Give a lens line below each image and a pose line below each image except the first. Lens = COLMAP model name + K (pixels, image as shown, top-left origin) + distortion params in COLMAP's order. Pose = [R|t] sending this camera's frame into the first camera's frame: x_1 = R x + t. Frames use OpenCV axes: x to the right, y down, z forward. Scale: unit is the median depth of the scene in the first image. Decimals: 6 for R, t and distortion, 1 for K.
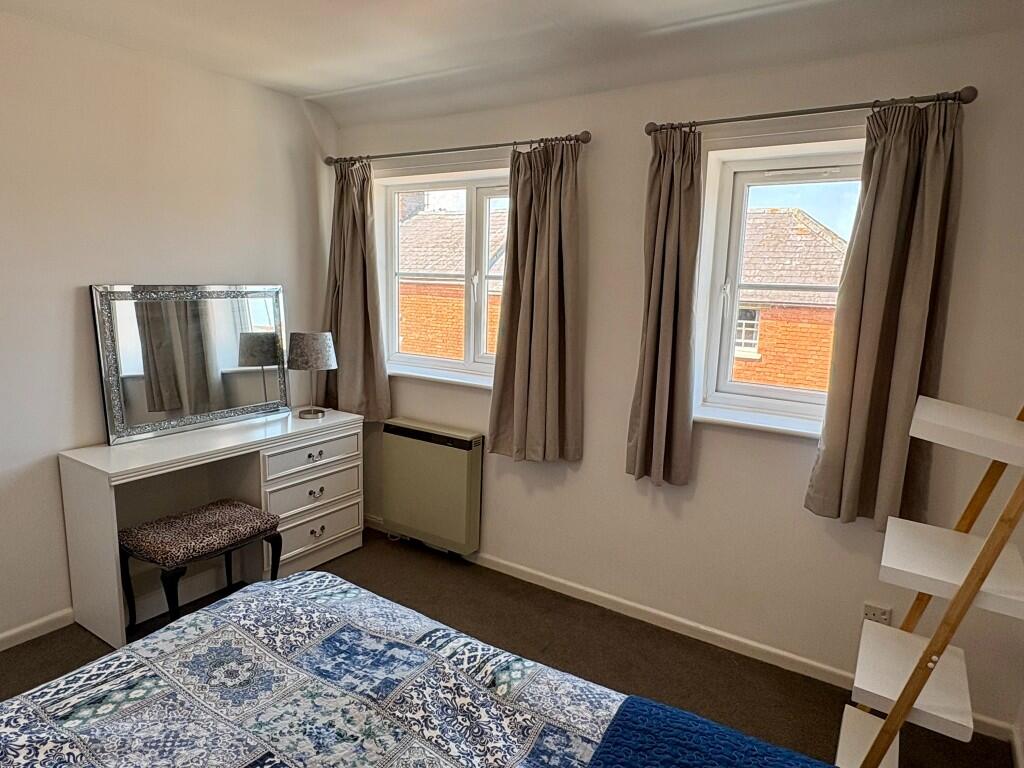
lens RADIAL K [[646.9, 0, 509.7], [0, 646.9, 387.9], [0, 0, 1]] dist [-0.009780, 0.004533]
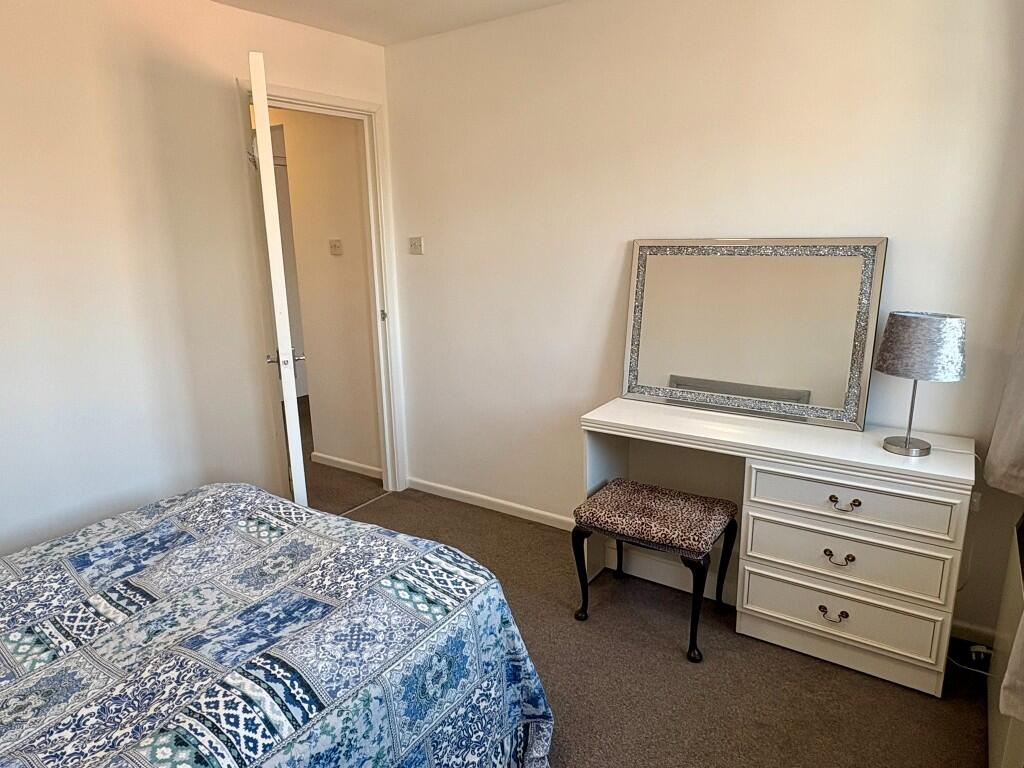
lens RADIAL K [[646.9, 0, 509.9], [0, 646.9, 383.4], [0, 0, 1]] dist [-0.009780, 0.004533]
pose [[-0.026965, 0.202267, -0.978959, 0.635180], [-0.150460, 0.967338, 0.204010, -0.185457], [0.988248, 0.152795, 0.004349, 1.303004]]
